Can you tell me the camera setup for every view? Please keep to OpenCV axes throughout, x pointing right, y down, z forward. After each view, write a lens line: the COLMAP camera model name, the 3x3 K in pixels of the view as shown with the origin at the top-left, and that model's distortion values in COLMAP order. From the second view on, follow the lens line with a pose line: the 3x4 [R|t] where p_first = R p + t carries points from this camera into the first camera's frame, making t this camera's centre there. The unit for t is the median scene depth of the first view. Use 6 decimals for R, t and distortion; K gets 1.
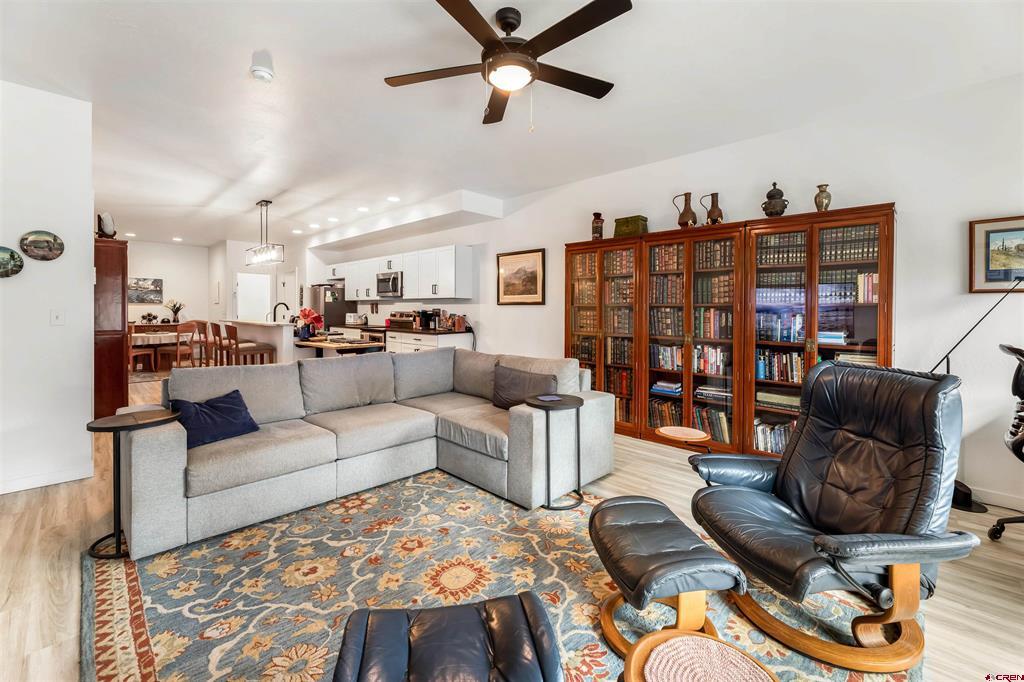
lens RADIAL K [[432.2, 0, 516.7], [0, 432.2, 311.8], [0, 0, 1]] dist [-0.001069, -0.000925]
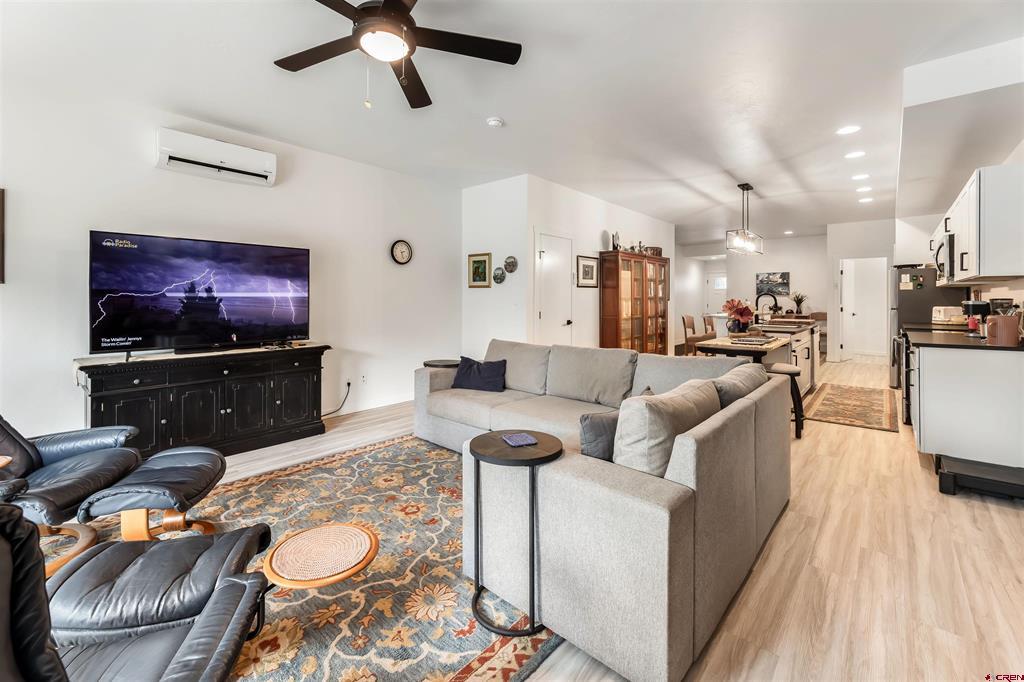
lens RADIAL K [[432.2, 0, 507.2], [0, 432.2, 300.1], [0, 0, 1]] dist [-0.001069, -0.000925]
pose [[0.037255, -0.001980, -0.999304, 0.883549], [-0.006247, 0.999978, -0.002215, -0.003493], [0.999286, 0.006325, 0.037242, 1.196884]]
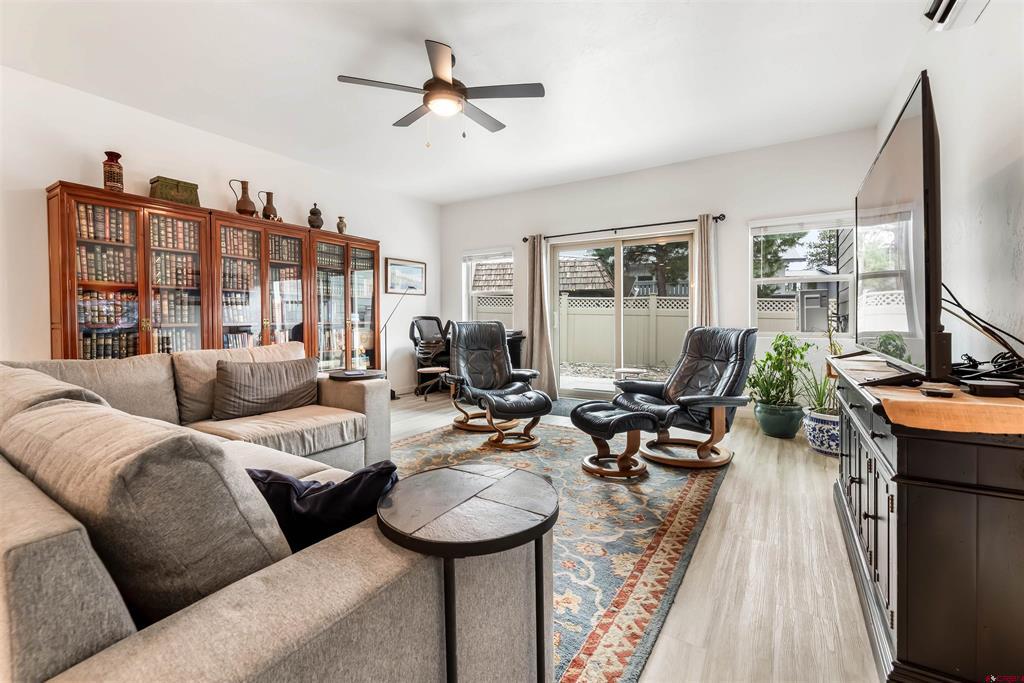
lens RADIAL K [[432.2, 0, 513.8], [0, 432.2, 319.8], [0, 0, 1]] dist [-0.001069, -0.000925]
pose [[-0.206666, -0.006028, 0.978393, -1.290442], [0.004929, 0.999962, 0.007202, 0.082203], [-0.978399, 0.006311, -0.206628, 1.050489]]
